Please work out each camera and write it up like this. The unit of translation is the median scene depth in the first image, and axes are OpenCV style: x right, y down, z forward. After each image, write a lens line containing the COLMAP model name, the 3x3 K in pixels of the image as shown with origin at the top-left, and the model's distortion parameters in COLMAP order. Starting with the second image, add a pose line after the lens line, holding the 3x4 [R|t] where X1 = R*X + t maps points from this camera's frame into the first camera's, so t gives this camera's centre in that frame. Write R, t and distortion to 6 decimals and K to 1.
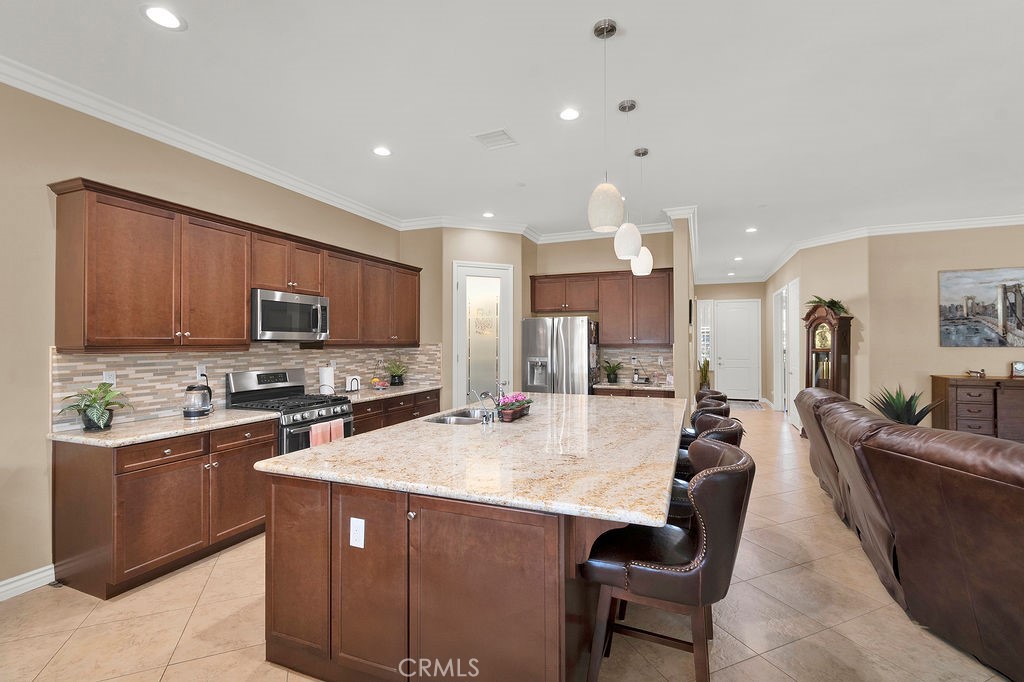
lens RADIAL K [[458.6, 0, 519.2], [0, 458.6, 342.1], [0, 0, 1]] dist [0.001377, -0.000399]
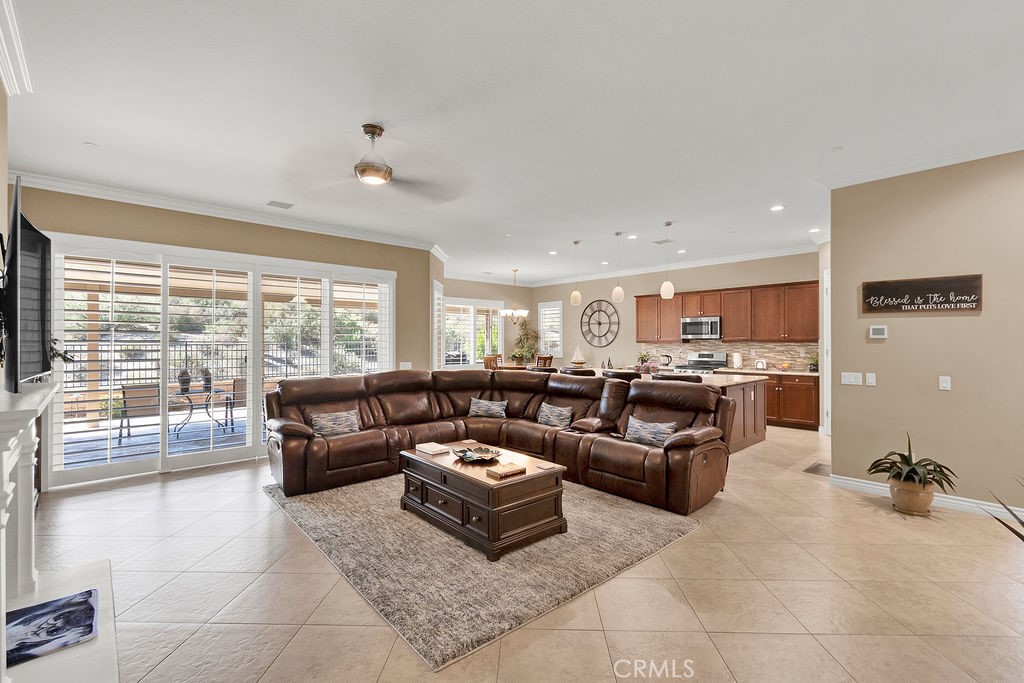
lens RADIAL K [[458.6, 0, 514.1], [0, 458.6, 340.4], [0, 0, 1]] dist [0.001377, -0.000399]
pose [[-0.431845, 0.000674, -0.901947, 1.281377], [0.004682, 0.999988, -0.001494, 0.002407], [0.901935, -0.004868, -0.431843, 0.783110]]
